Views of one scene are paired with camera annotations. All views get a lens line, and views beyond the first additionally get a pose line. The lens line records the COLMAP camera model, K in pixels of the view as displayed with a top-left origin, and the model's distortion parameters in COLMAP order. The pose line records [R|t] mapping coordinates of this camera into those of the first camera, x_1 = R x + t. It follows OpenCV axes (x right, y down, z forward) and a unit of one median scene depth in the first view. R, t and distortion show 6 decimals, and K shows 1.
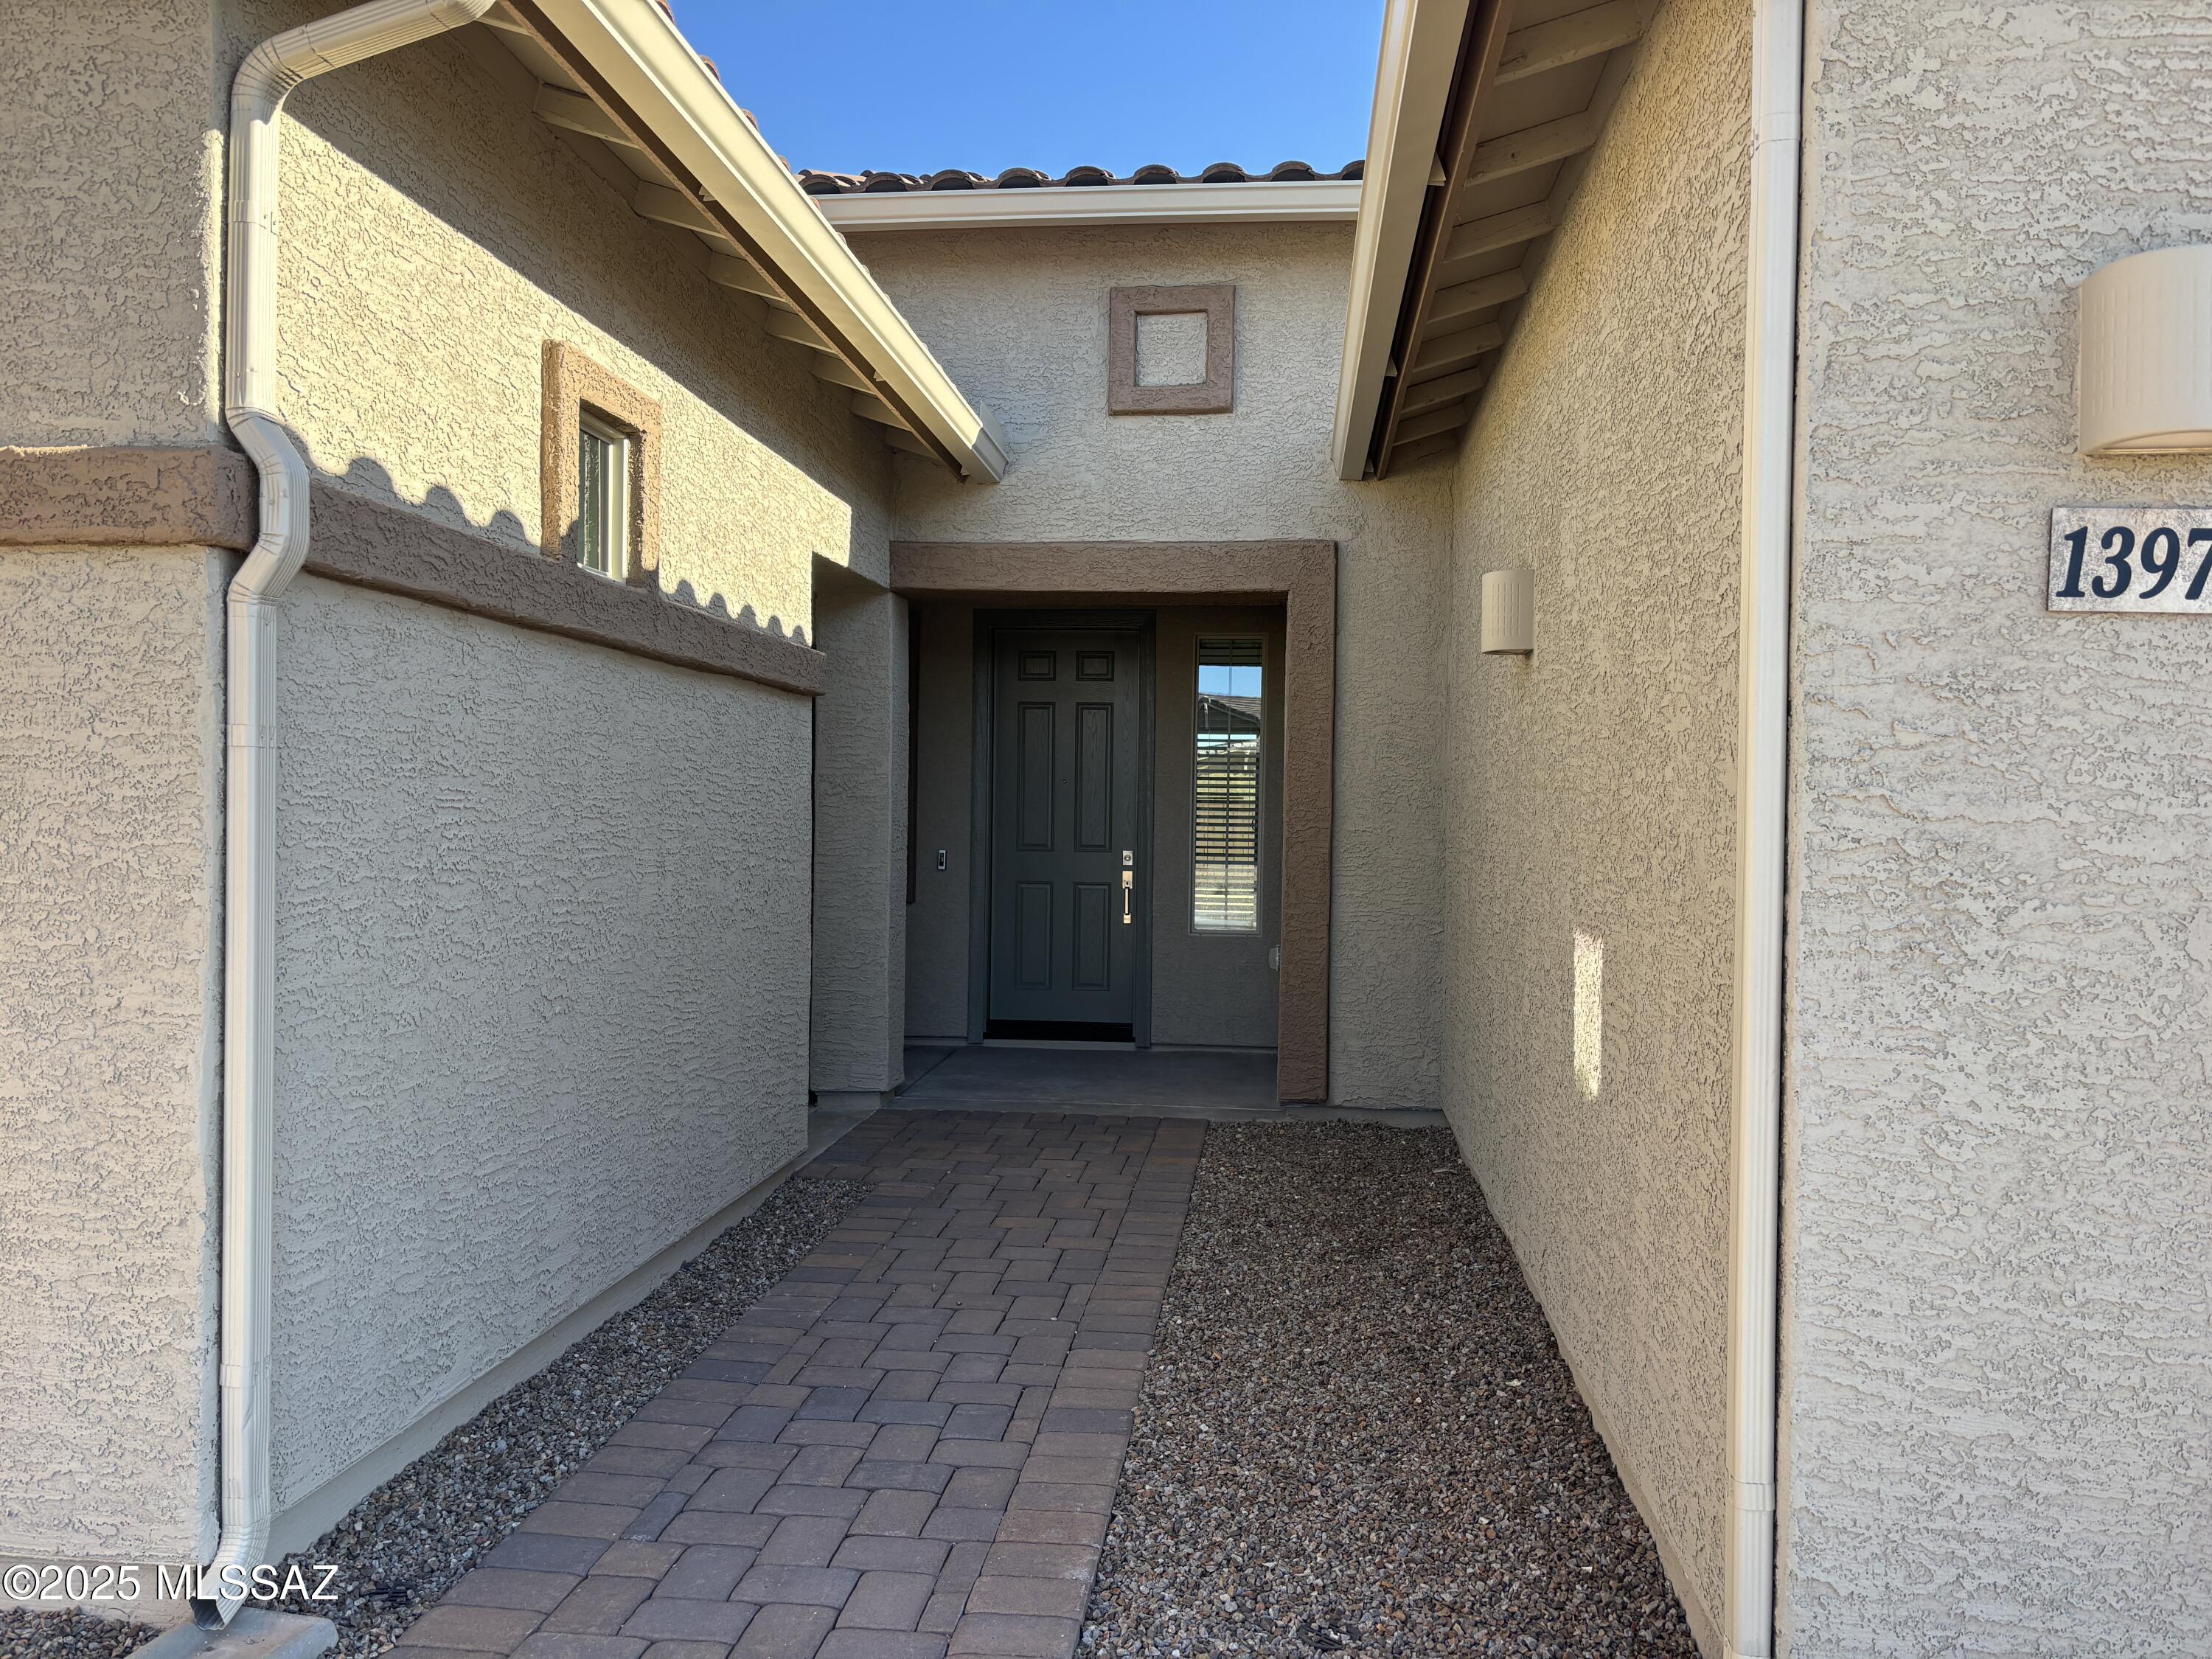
lens RADIAL K [[1674.0, 0, 1106.0], [0, 1674.0, 829.5], [0, 0, 1]] dist [-0.001009, 0.000184]
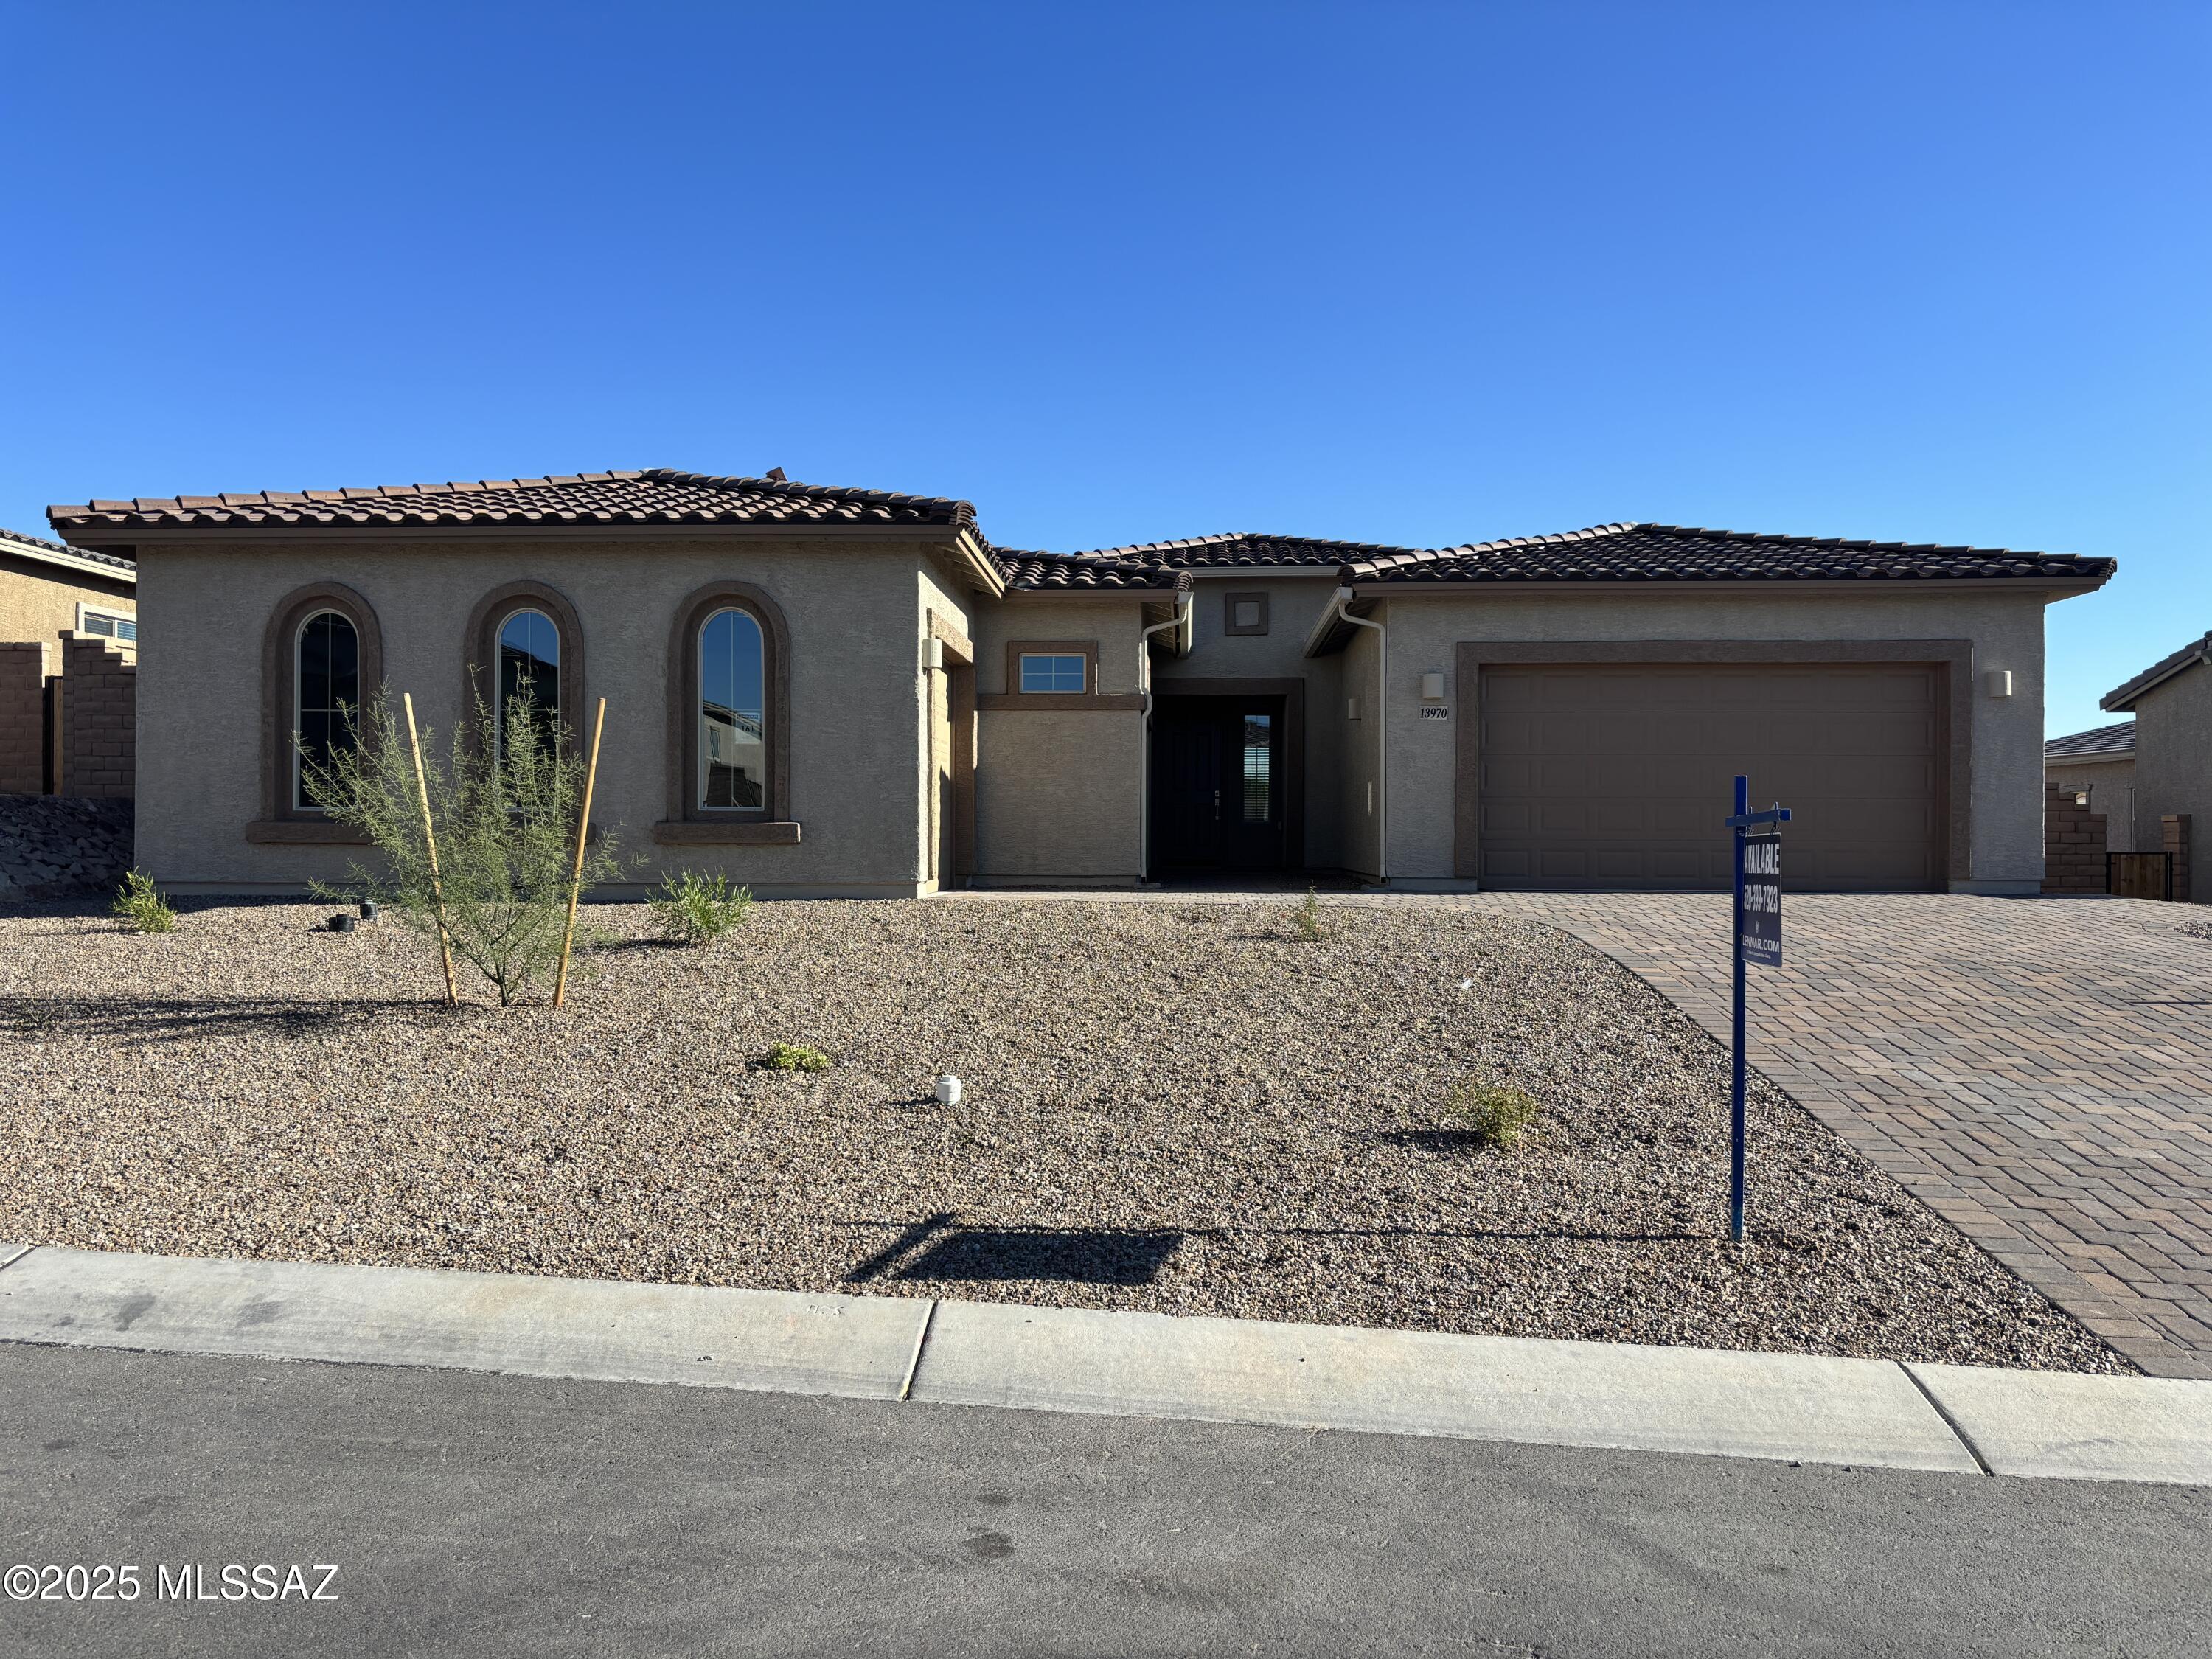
lens RADIAL K [[1674.0, 0, 1106.0], [0, 1674.0, 829.5], [0, 0, 1]] dist [-0.001009, 0.000184]
pose [[0.998104, -0.014720, 0.059762, -0.396279], [0.015671, 0.999757, -0.015478, 0.139738], [-0.059520, 0.016385, 0.998093, -1.960579]]
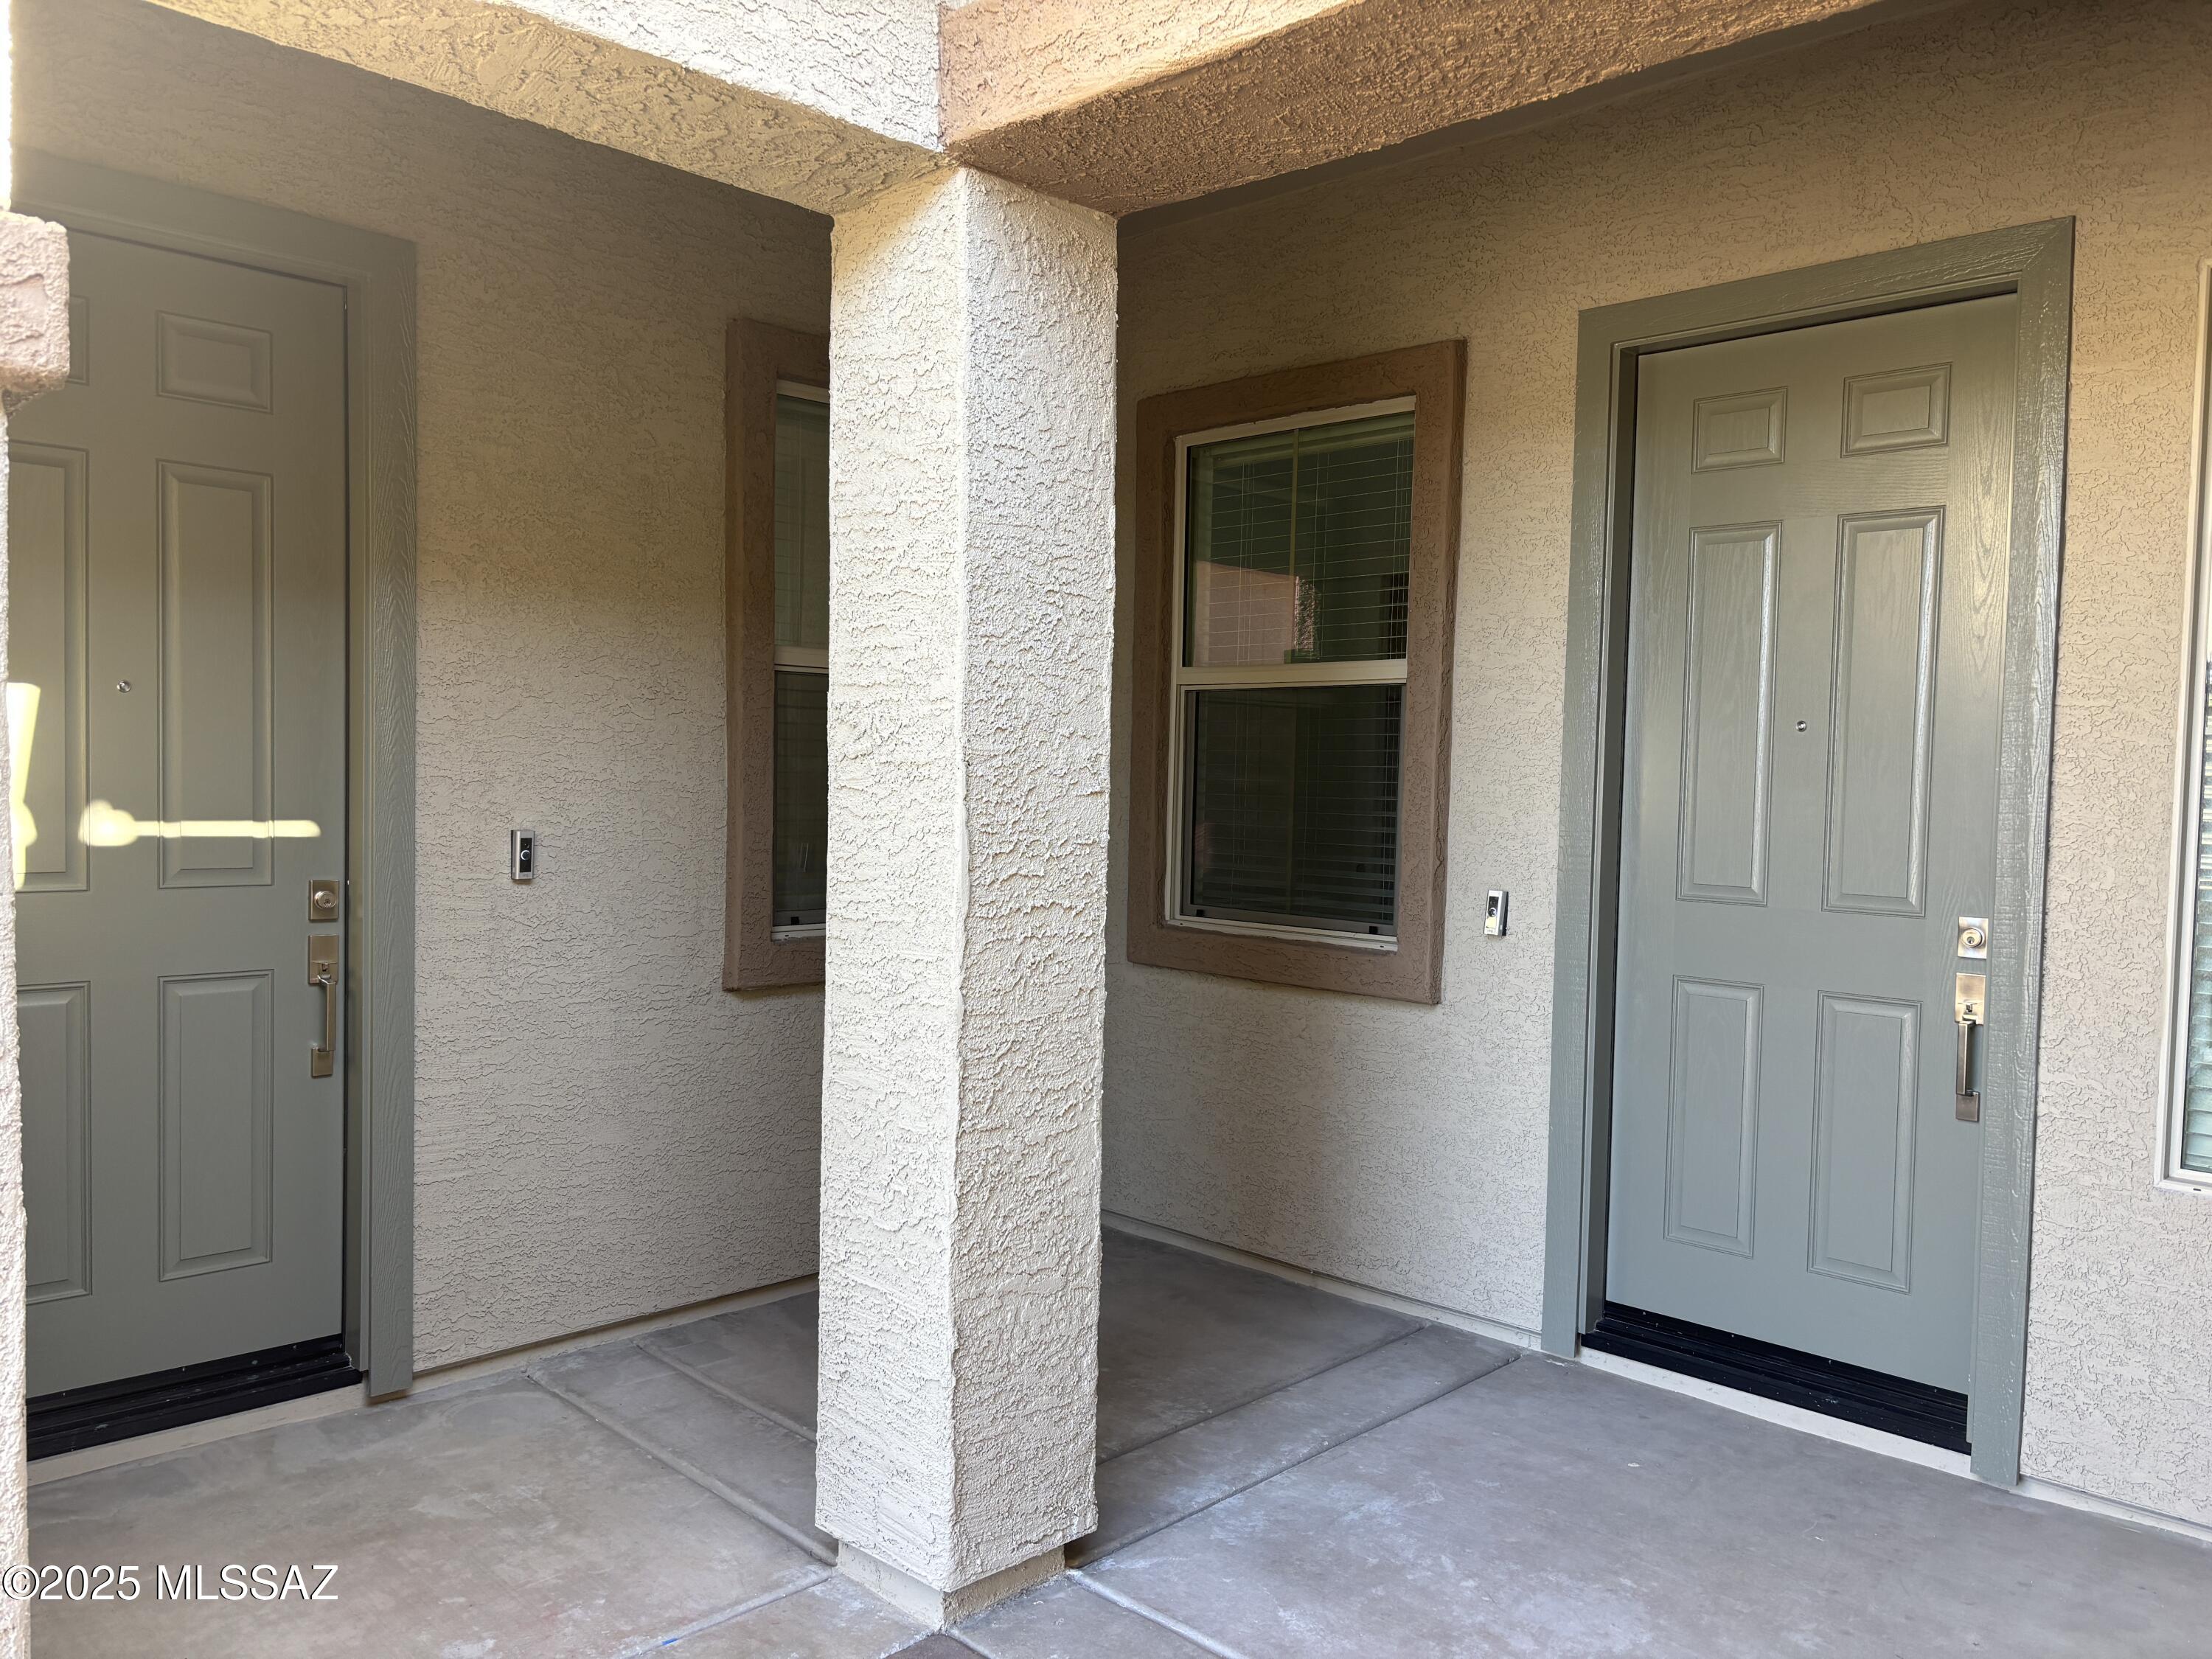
lens RADIAL K [[1674.0, 0, 1106.0], [0, 1674.0, 829.5], [0, 0, 1]] dist [-0.001009, 0.000184]
pose [[0.779522, 0.027727, -0.625761, 0.096276], [-0.013865, 0.999539, 0.027017, -0.012783], [0.626221, -0.012384, 0.779547, 0.639662]]
